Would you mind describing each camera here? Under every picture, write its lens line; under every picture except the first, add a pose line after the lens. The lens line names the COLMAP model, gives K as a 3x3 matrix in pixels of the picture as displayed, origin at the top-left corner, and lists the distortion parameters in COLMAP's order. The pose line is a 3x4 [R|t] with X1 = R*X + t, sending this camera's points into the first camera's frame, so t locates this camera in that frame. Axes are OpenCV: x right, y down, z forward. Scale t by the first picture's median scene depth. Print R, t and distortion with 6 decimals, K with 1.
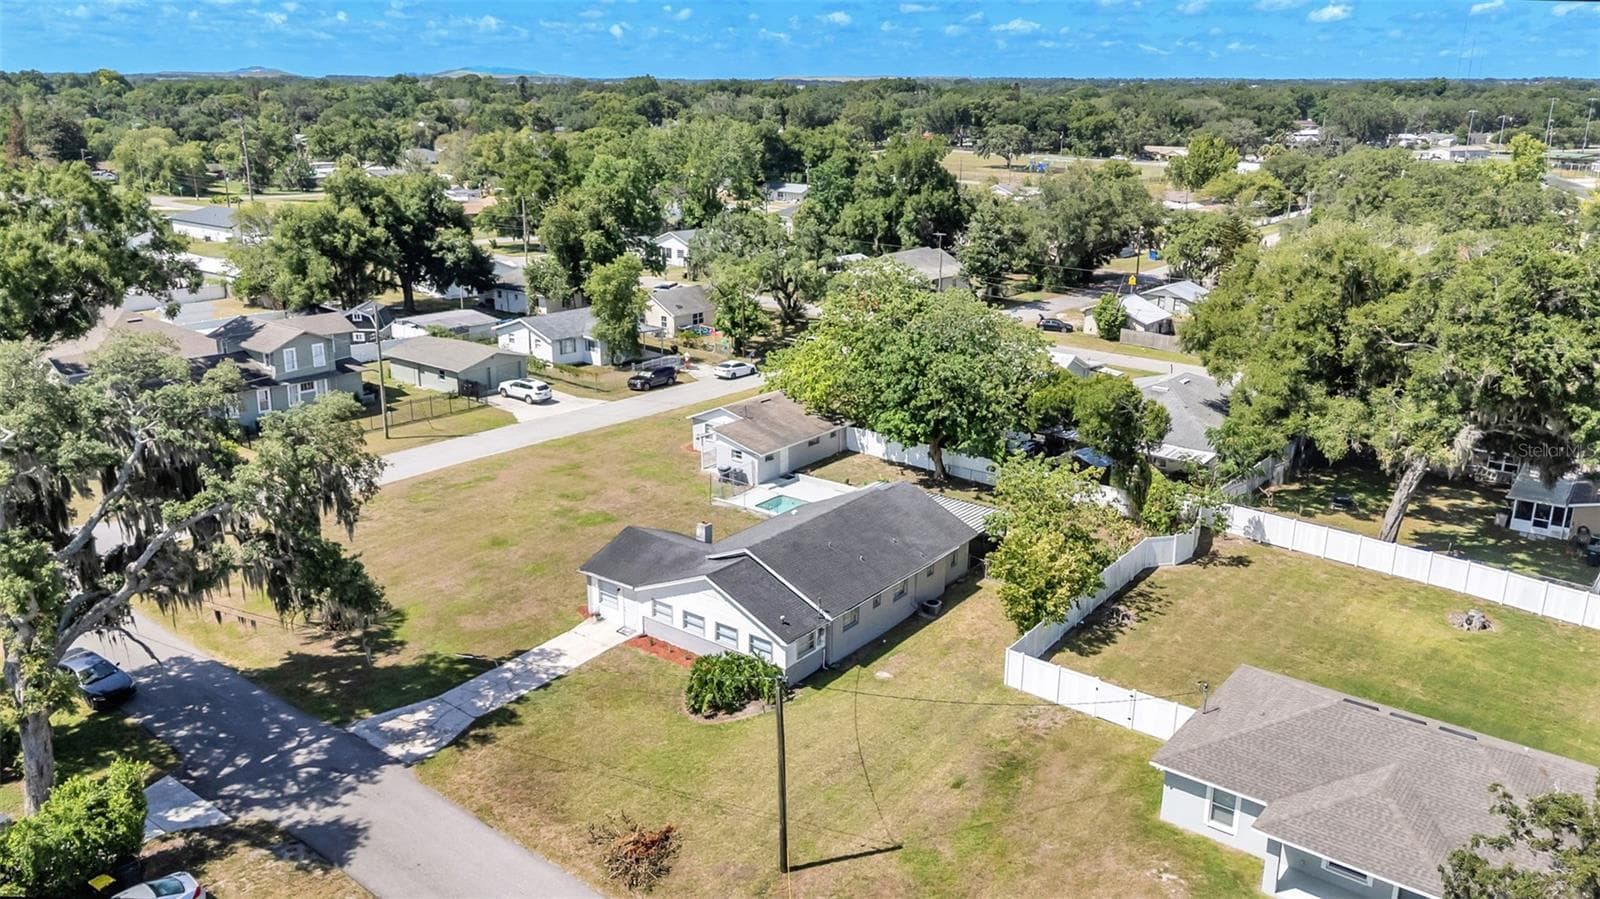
lens RADIAL K [[1179.4, 0, 800.0], [0, 1179.4, 449.5], [0, 0, 1]] dist [0.077313, -0.090127]
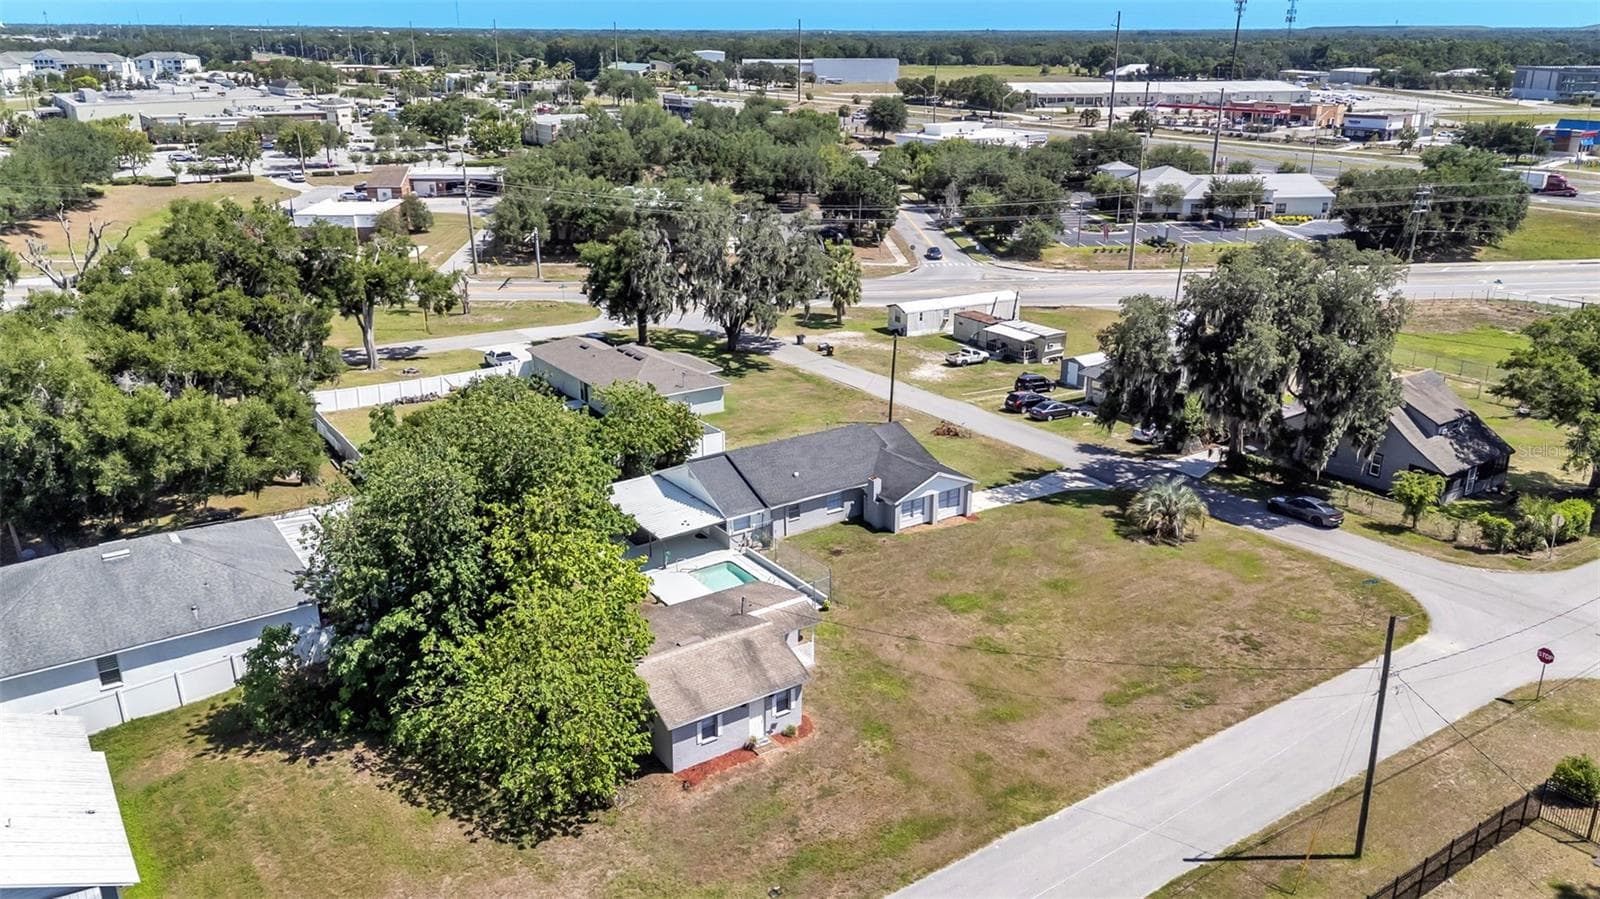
lens RADIAL K [[1175.5, 0, 800.6], [0, 1175.5, 505.8], [0, 0, 1]] dist [0.087622, -0.091399]
pose [[-0.952542, -0.125013, 0.277552, -0.420614], [0.077246, 0.782669, 0.617627, -0.802043], [-0.294443, 0.609755, -0.735868, 2.350867]]
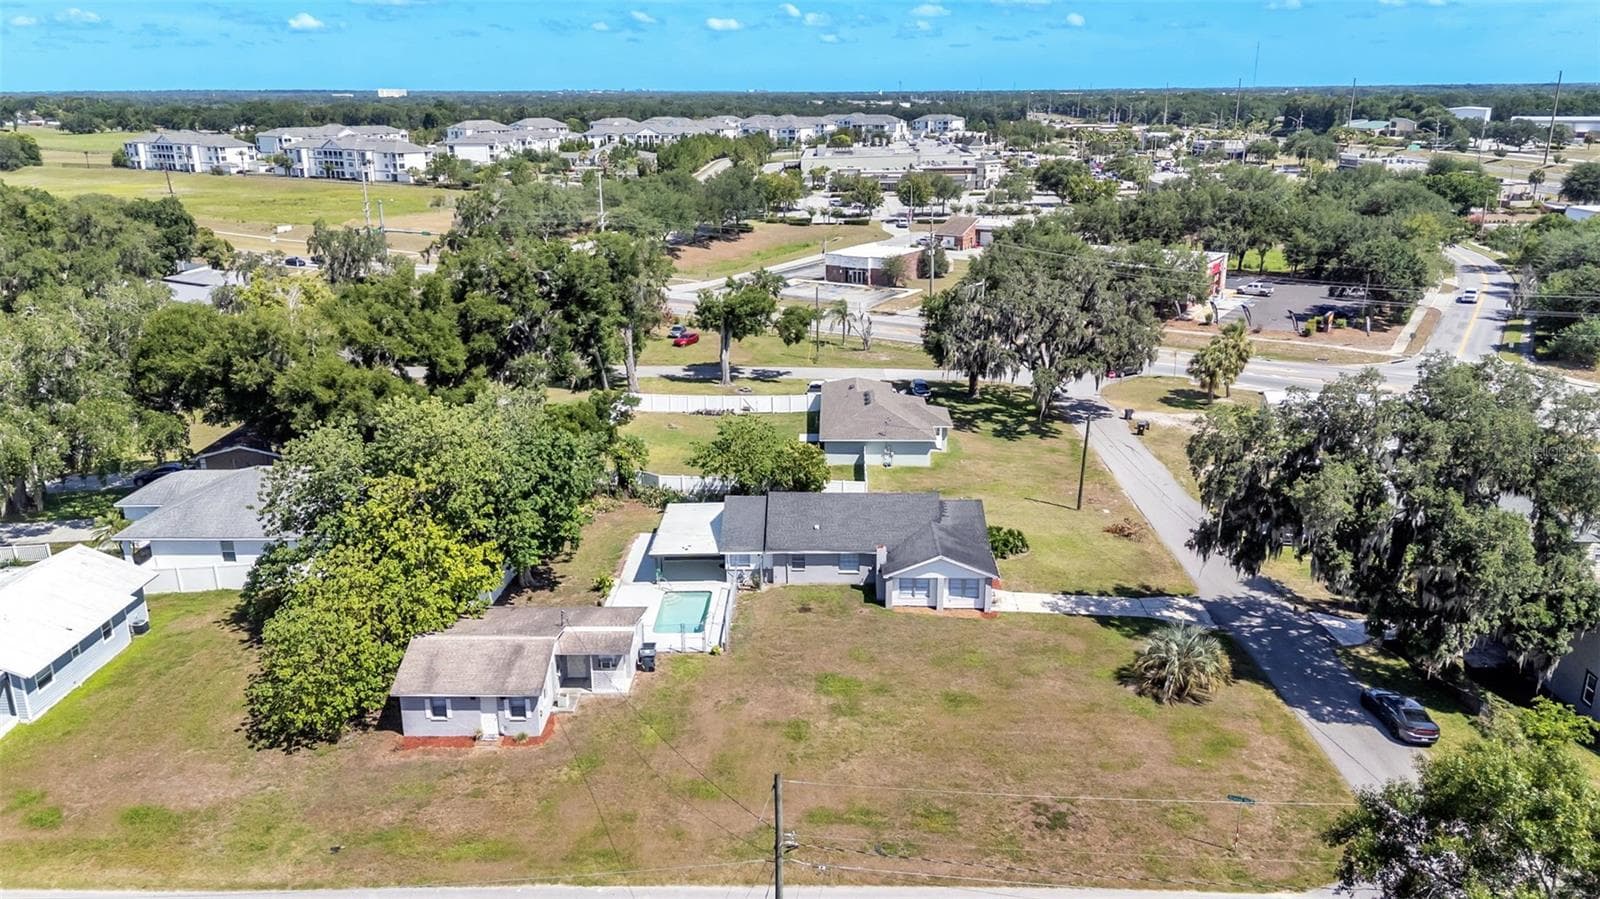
lens RADIAL K [[1179.4, 0, 800.0], [0, 1179.4, 449.5], [0, 0, 1]] dist [0.077313, -0.090127]
pose [[-0.593620, -0.239007, 0.768434, -1.100115], [0.236363, 0.860981, 0.450383, -0.683691], [-0.769251, 0.448986, -0.454603, 1.897415]]
